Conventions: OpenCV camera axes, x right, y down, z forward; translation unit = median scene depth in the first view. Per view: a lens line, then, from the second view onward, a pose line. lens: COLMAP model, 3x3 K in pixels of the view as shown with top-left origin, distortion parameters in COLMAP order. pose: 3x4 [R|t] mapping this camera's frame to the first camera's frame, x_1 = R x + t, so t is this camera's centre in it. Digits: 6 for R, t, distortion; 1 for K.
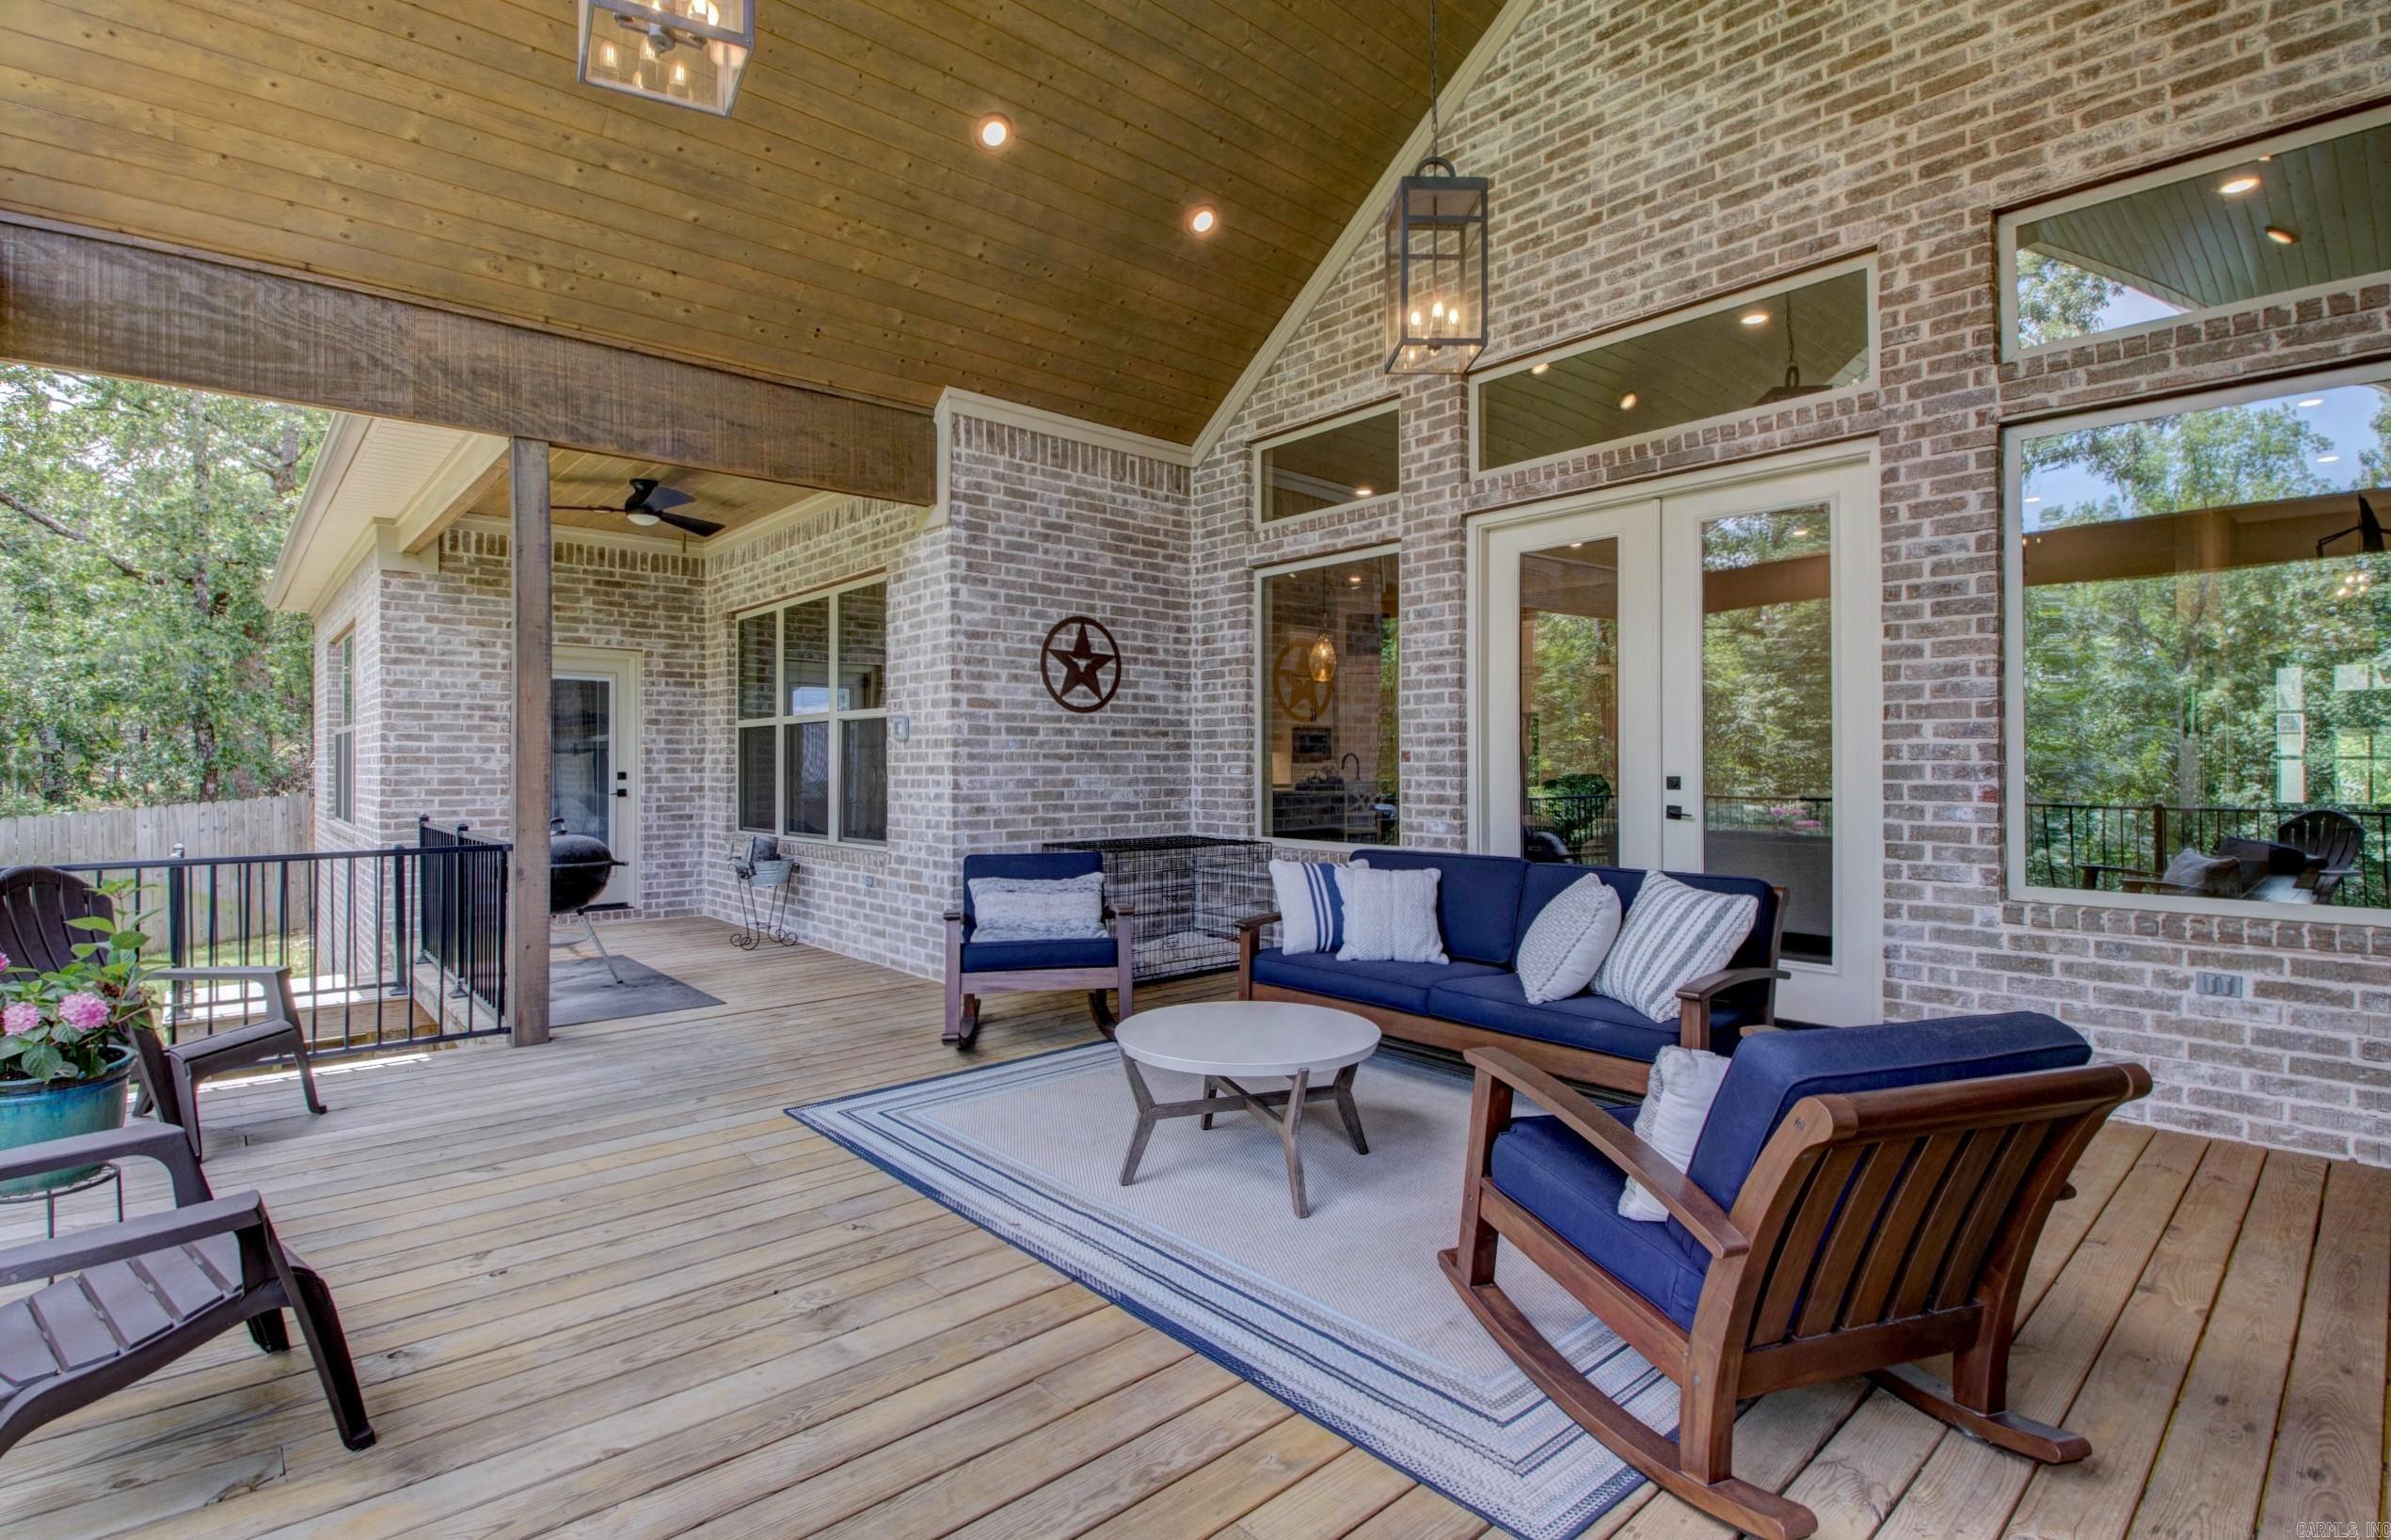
lens RADIAL K [[1101.4, 0, 1184.6], [0, 1101.4, 768.1], [0, 0, 1]] dist [0.000101, -0.016499]
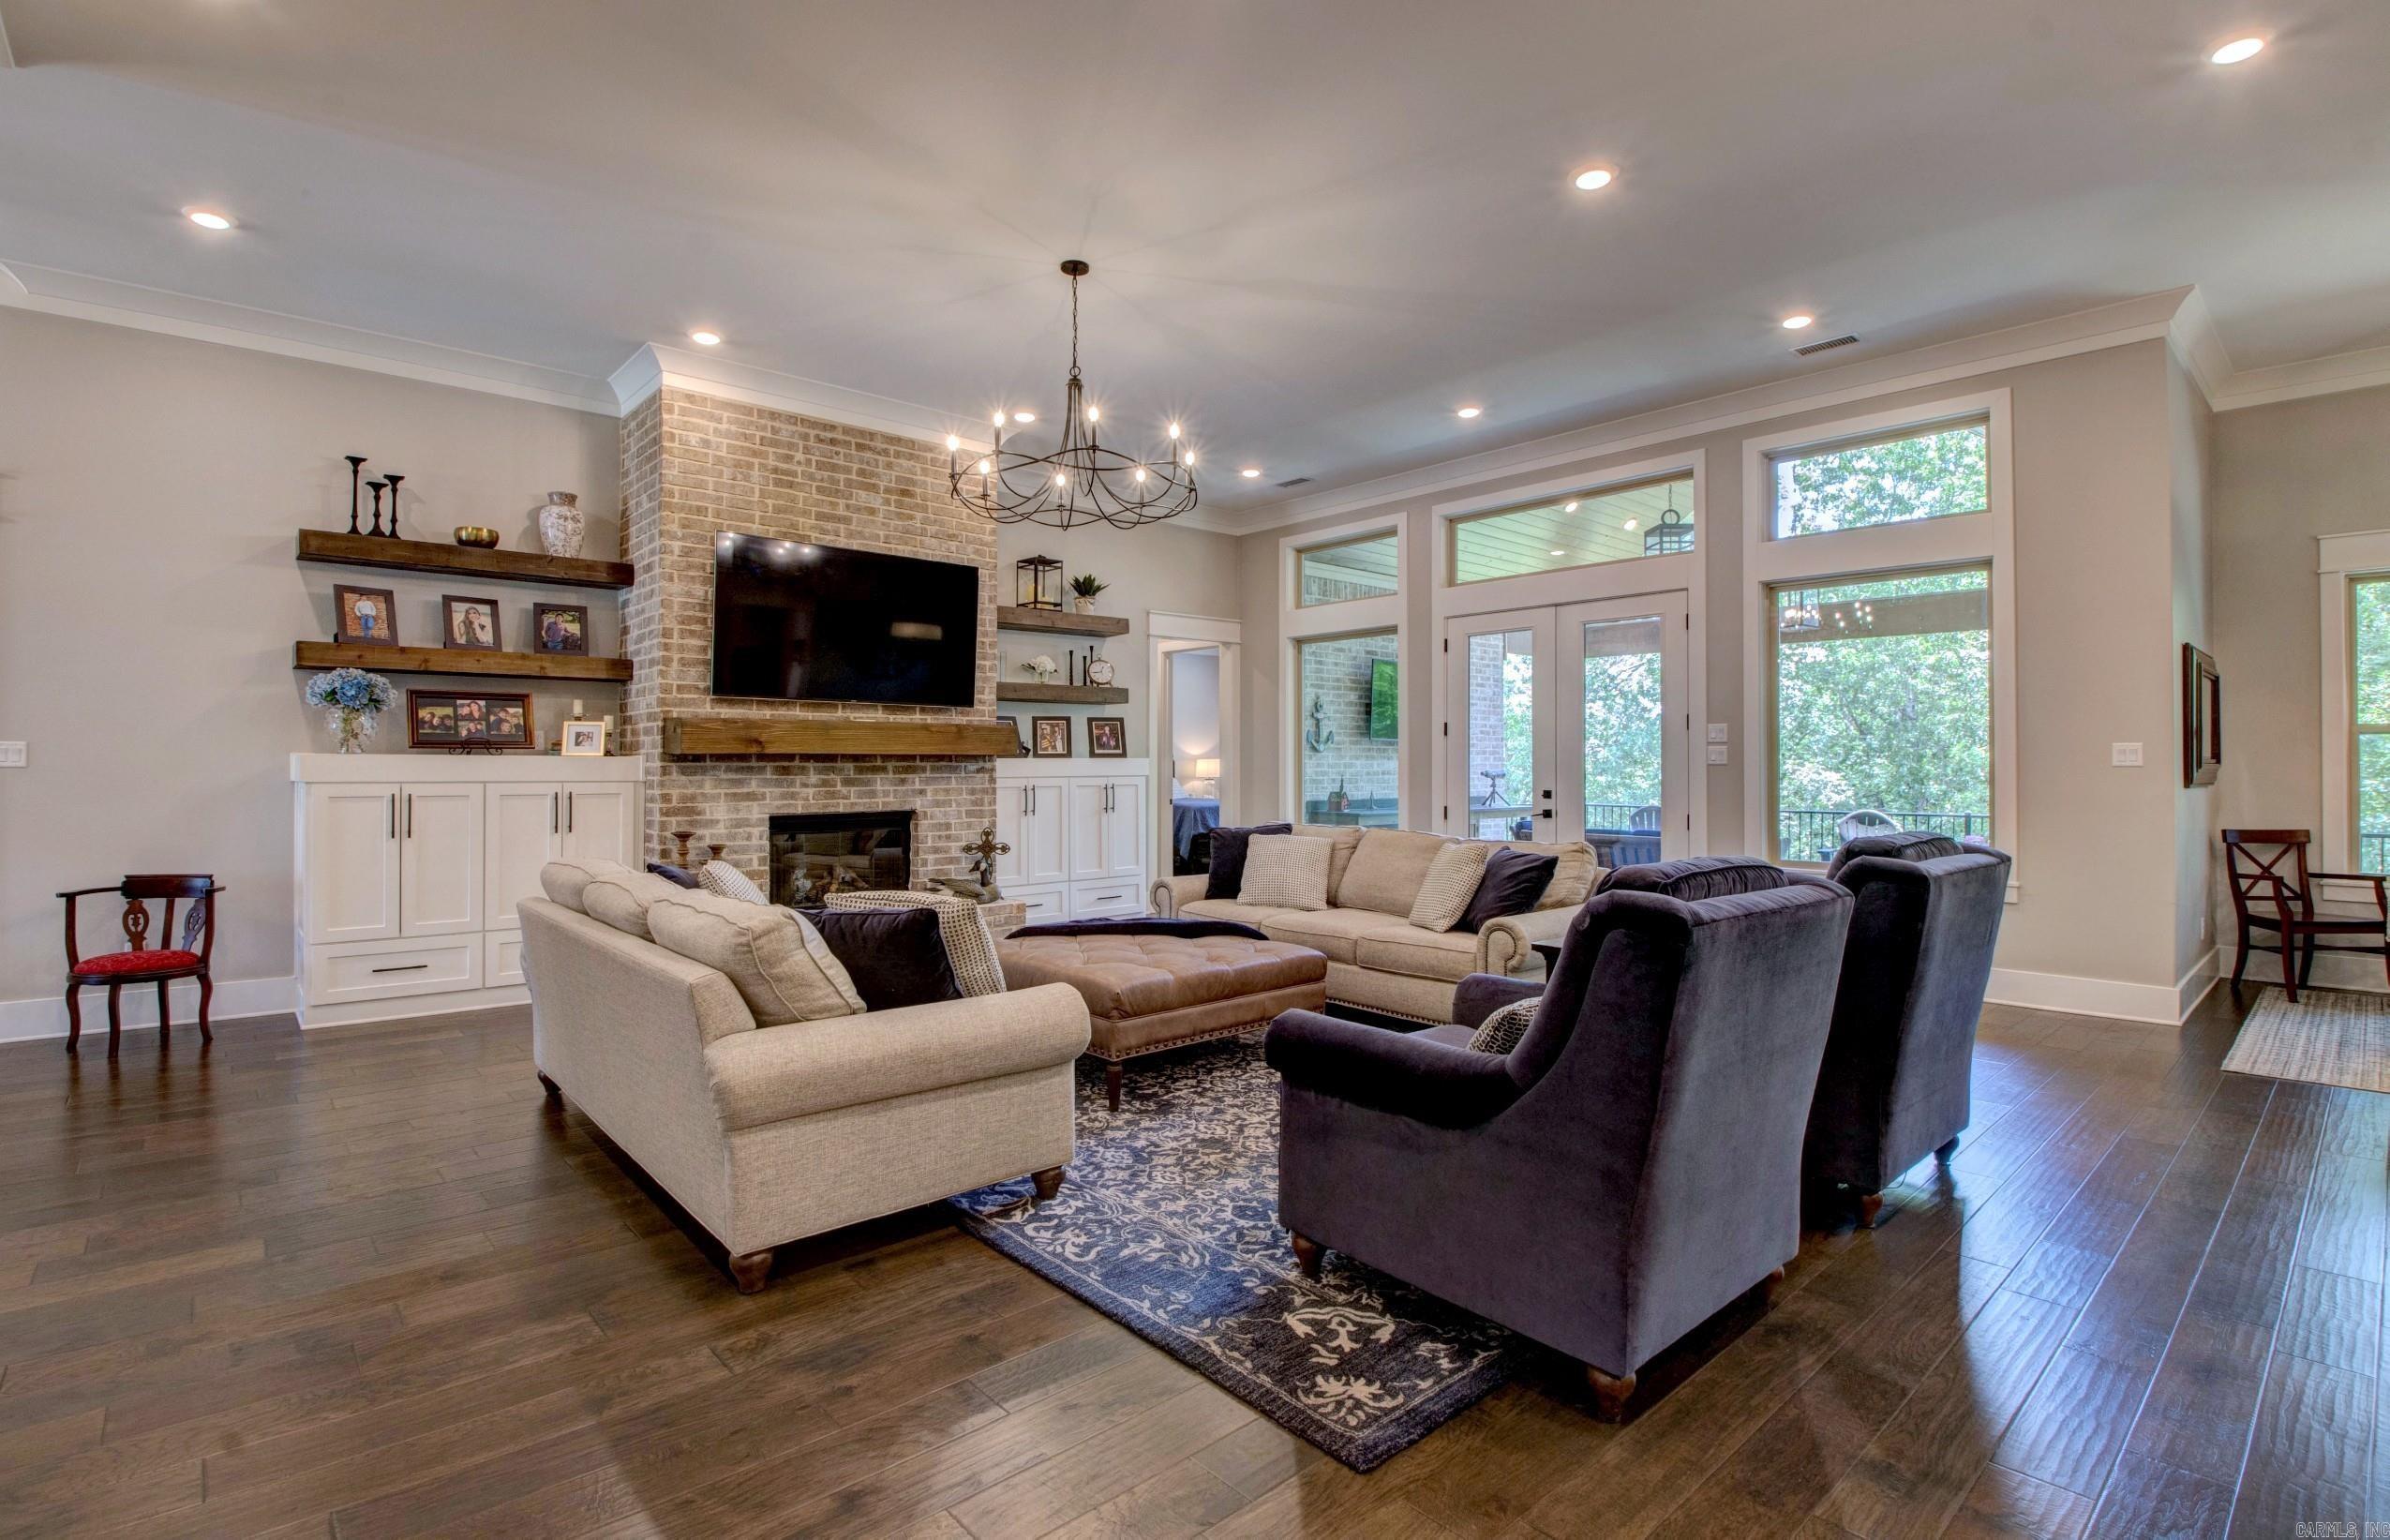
lens RADIAL K [[1101.1, 0, 1202.5], [0, 1101.1, 757.4], [0, 0, 1]] dist [0.000101, -0.016499]
pose [[-0.999985, 0.001716, -0.005106, 0.760602], [0.001738, 0.999990, -0.004224, -0.026723], [0.005098, -0.004233, -0.999978, 2.066898]]
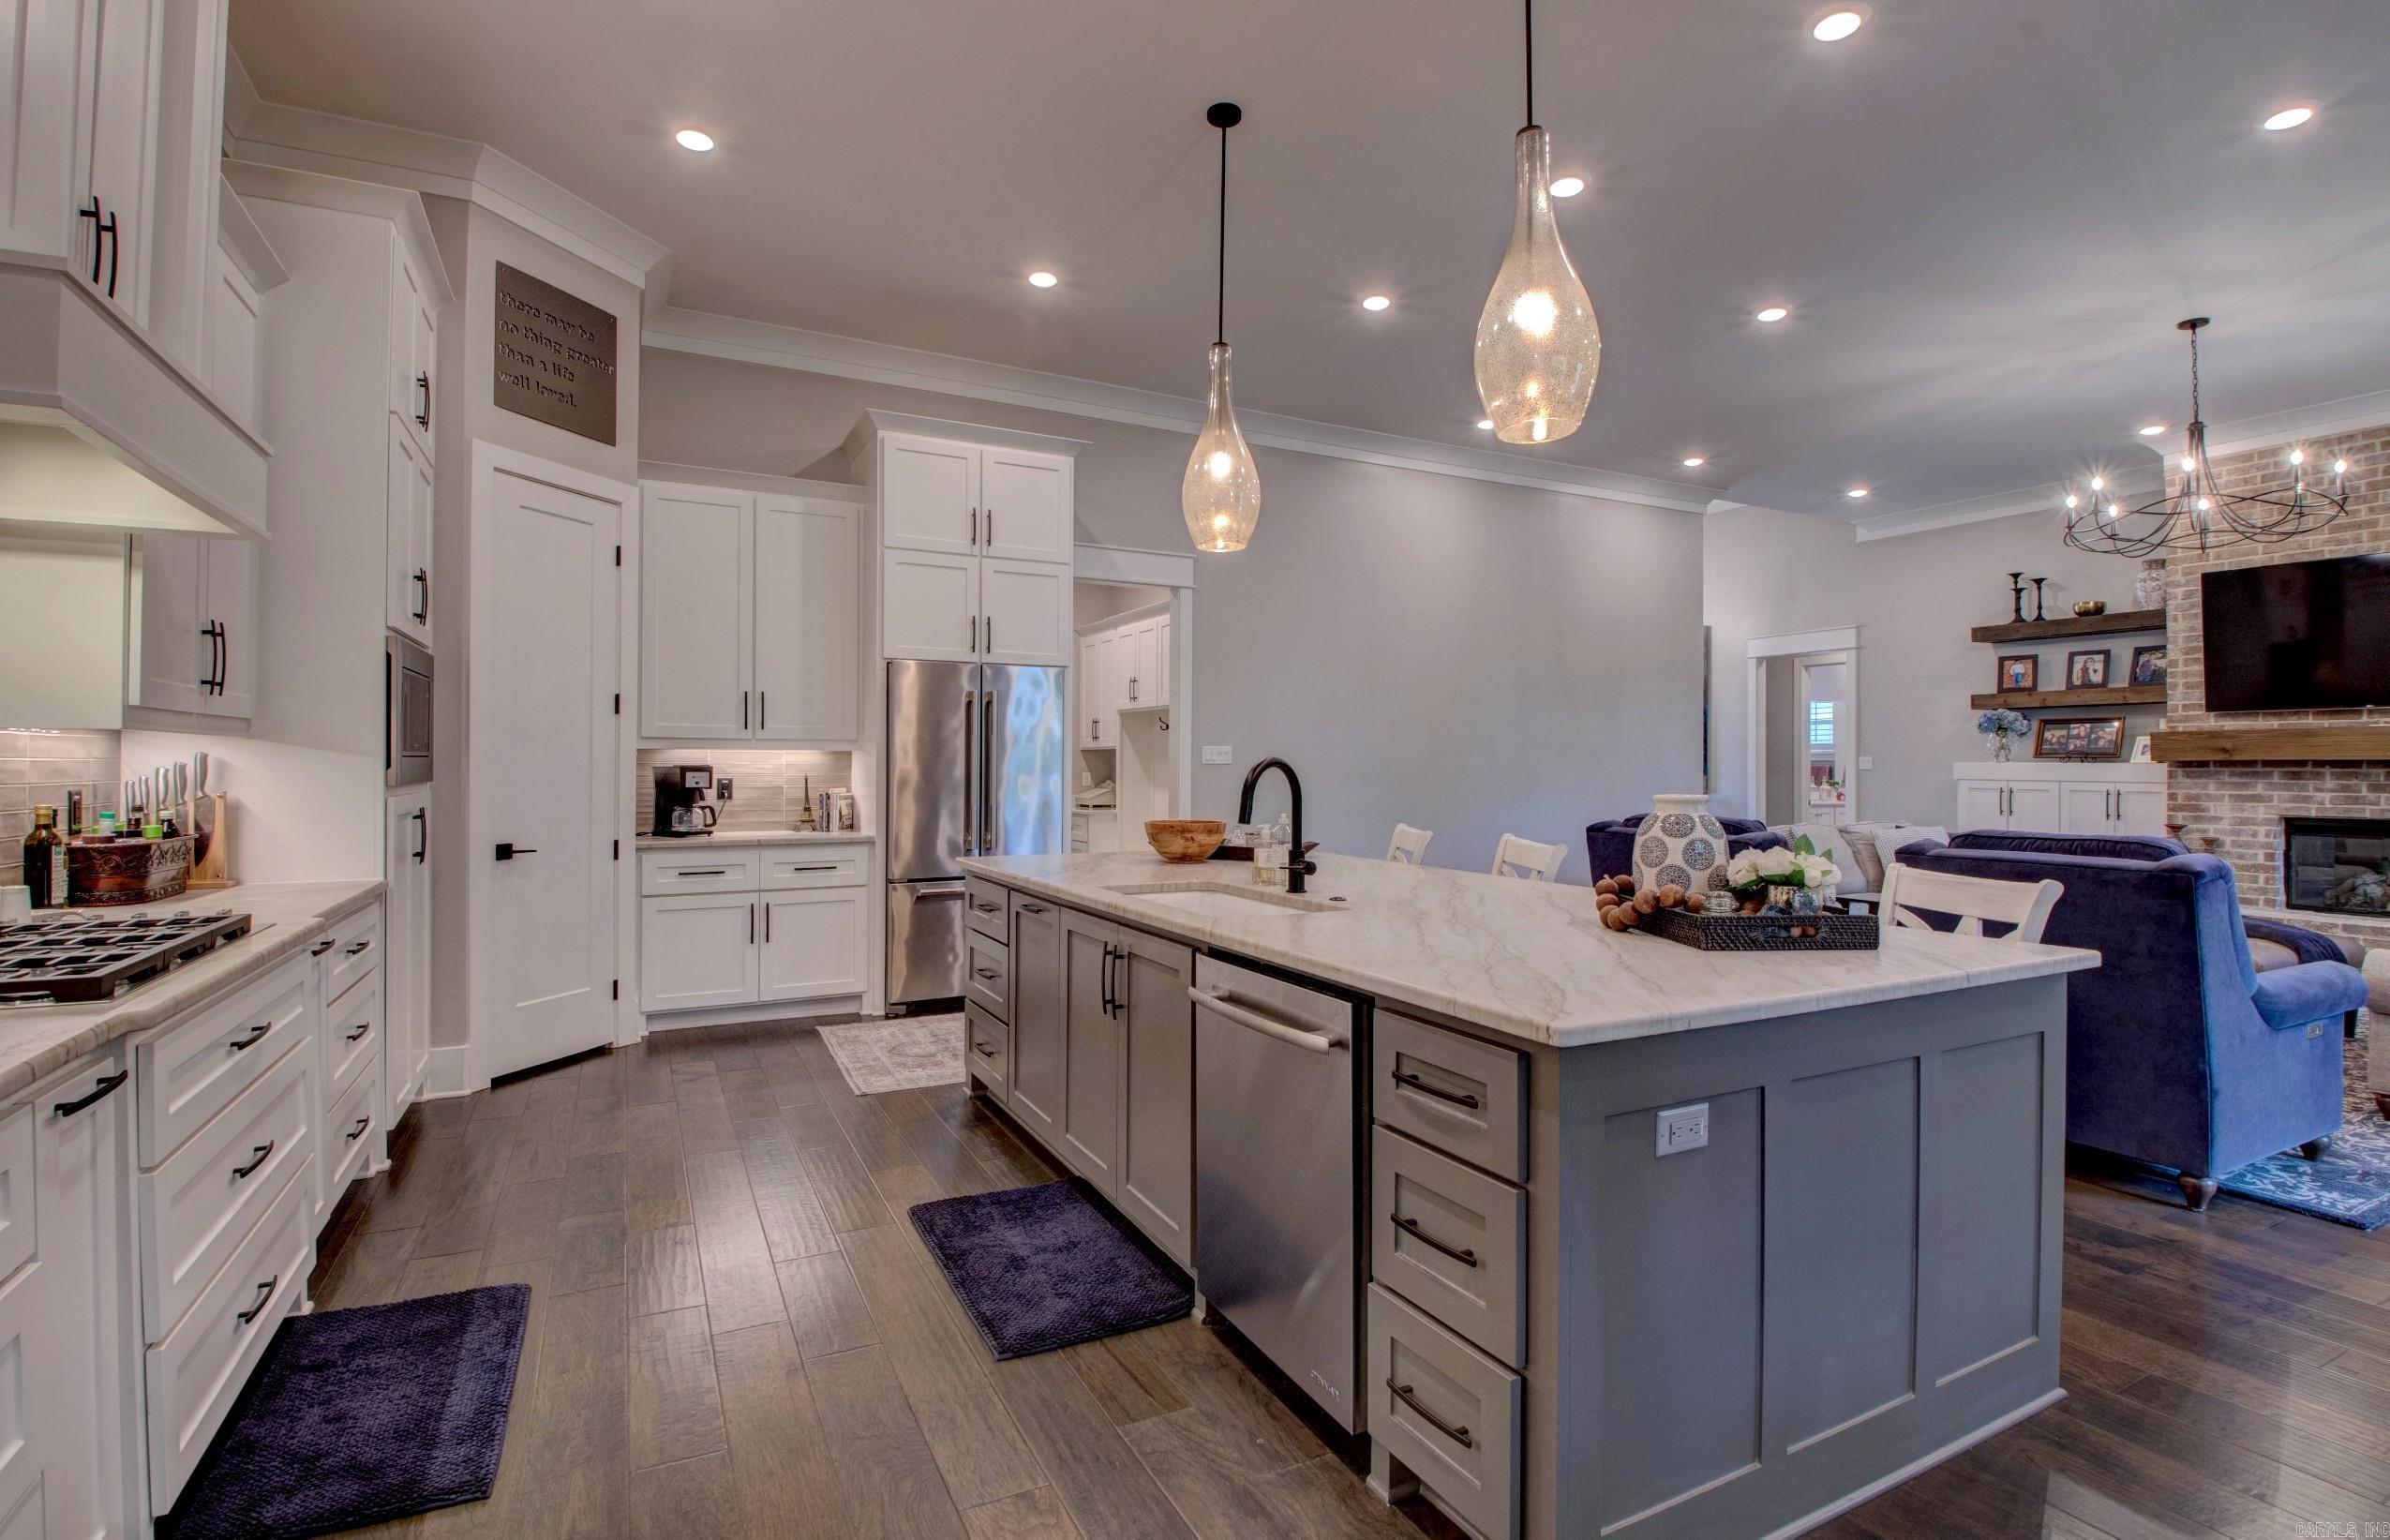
lens RADIAL K [[1101.1, 0, 1192.3], [0, 1101.1, 755.2], [0, 0, 1]] dist [0.000101, -0.016499]
pose [[0.270485, 0.011993, 0.962650, -0.207736], [-0.003645, 0.999928, -0.011434, -0.023428], [-0.962717, -0.000416, 0.270509, 1.807558]]
